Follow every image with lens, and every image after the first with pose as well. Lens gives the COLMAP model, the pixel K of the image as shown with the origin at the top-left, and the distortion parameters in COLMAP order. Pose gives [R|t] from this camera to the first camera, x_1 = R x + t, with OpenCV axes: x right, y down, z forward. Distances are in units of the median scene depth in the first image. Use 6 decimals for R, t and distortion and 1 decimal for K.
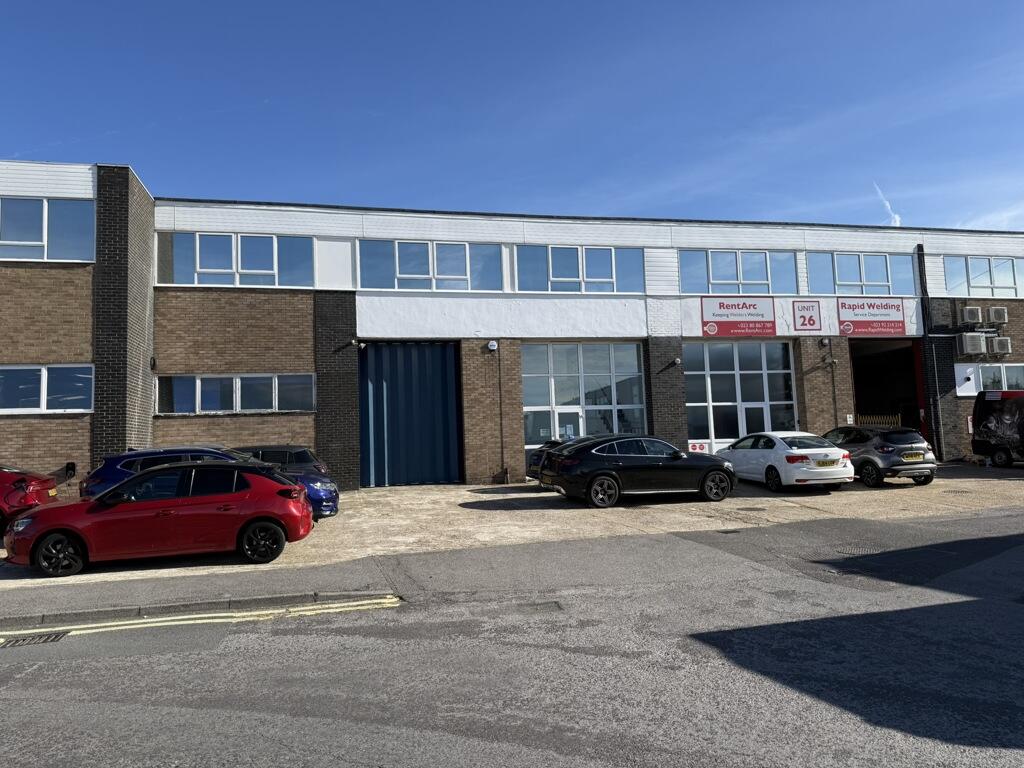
lens RADIAL K [[715.8, 0, 512.0], [0, 715.8, 384.0], [0, 0, 1]] dist [0.098504, -0.159075]
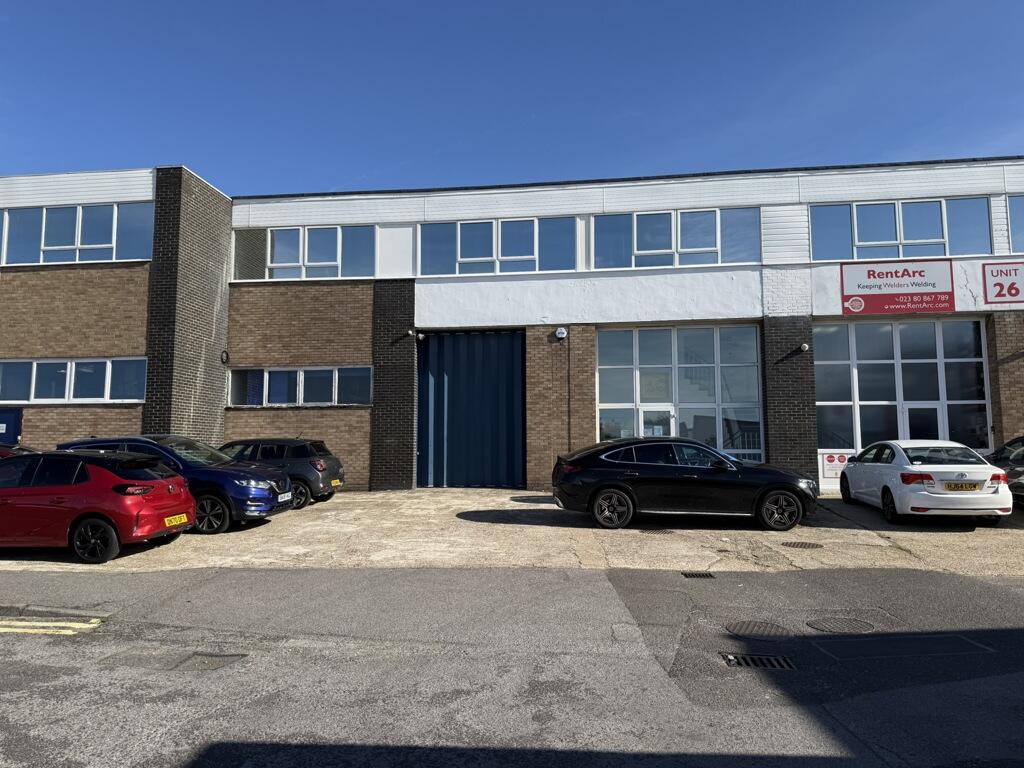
lens RADIAL K [[715.8, 0, 512.0], [0, 715.8, 384.0], [0, 0, 1]] dist [0.098504, -0.159075]
pose [[0.933362, 0.000205, -0.358937, 0.241020], [-0.001245, 0.999996, -0.002667, 0.011526], [0.358935, 0.002936, 0.933358, 0.169326]]
